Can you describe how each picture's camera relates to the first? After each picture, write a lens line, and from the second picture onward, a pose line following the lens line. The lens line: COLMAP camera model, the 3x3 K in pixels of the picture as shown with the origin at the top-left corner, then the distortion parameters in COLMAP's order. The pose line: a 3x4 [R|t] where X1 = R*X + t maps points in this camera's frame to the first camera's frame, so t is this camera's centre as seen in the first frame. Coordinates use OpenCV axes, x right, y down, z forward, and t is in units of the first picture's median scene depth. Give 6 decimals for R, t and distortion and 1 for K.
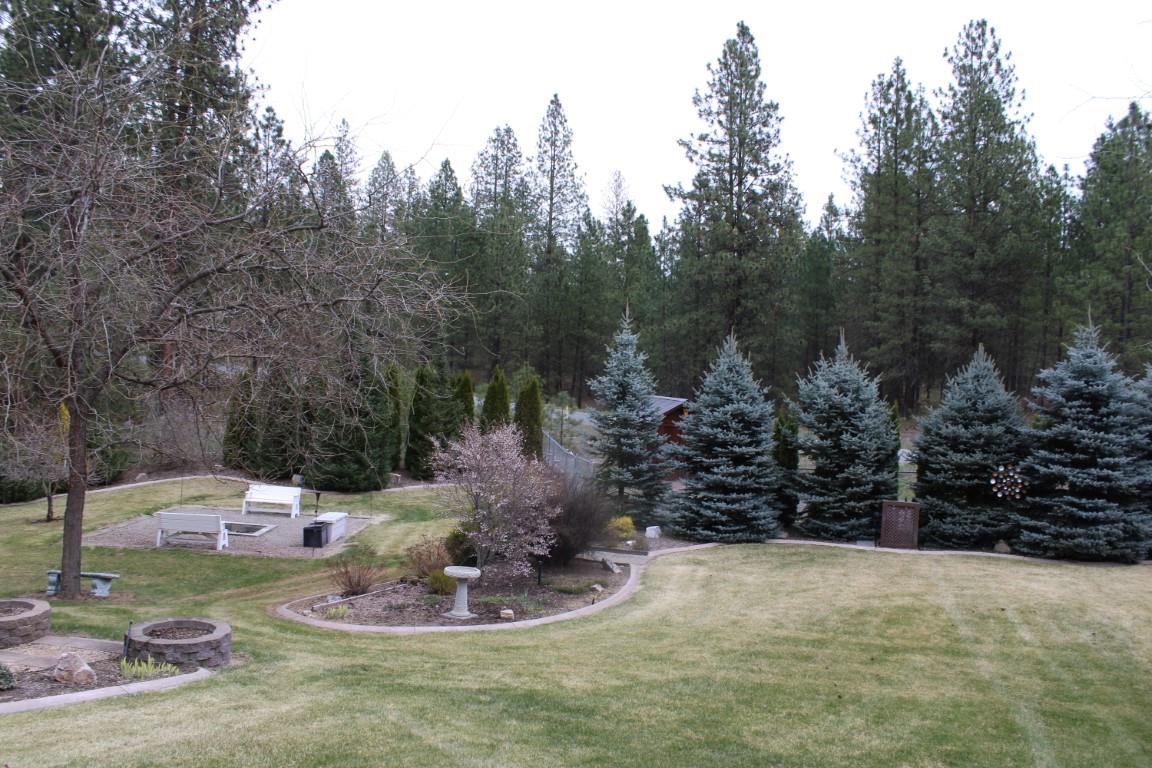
lens RADIAL K [[957.6, 0, 576.0], [0, 957.6, 384.0], [0, 0, 1]] dist [-0.168436, 0.156734]
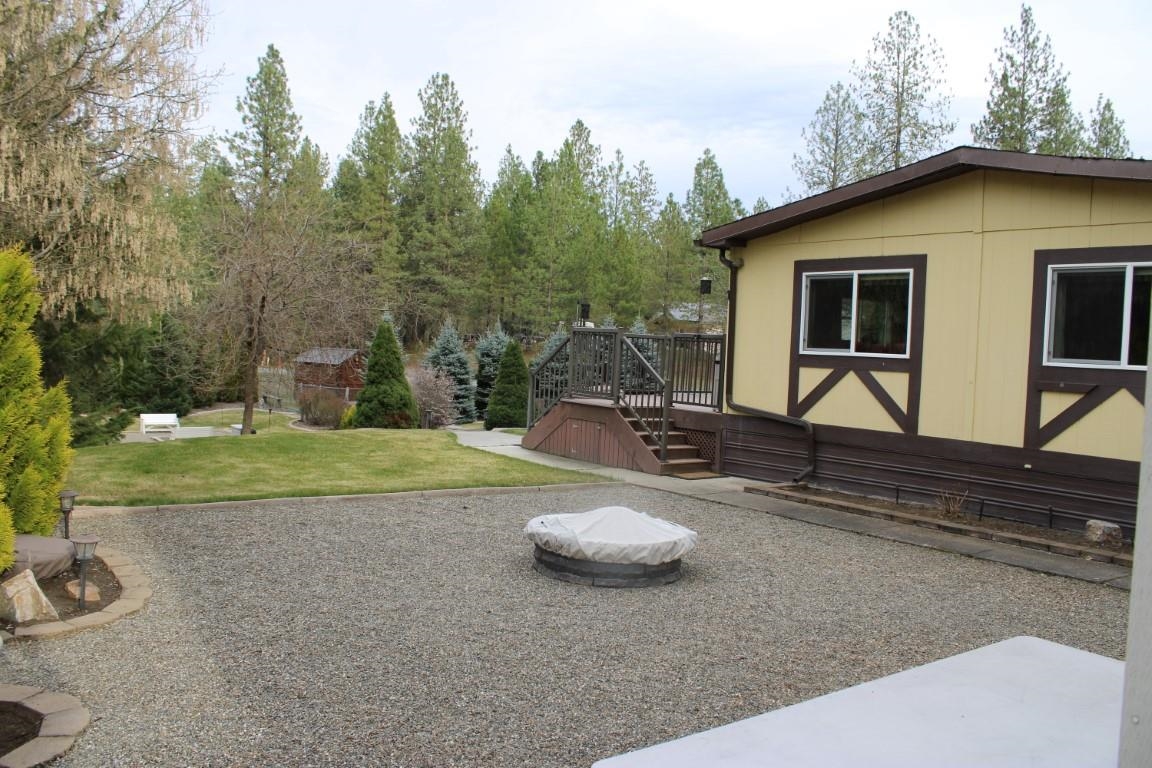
lens RADIAL K [[957.6, 0, 576.0], [0, 957.6, 384.0], [0, 0, 1]] dist [-0.168436, 0.156734]
pose [[0.763253, -0.034302, 0.645189, -0.518438], [-0.006013, 0.998169, 0.060182, -0.020235], [-0.646072, -0.049813, 0.761649, -0.363047]]
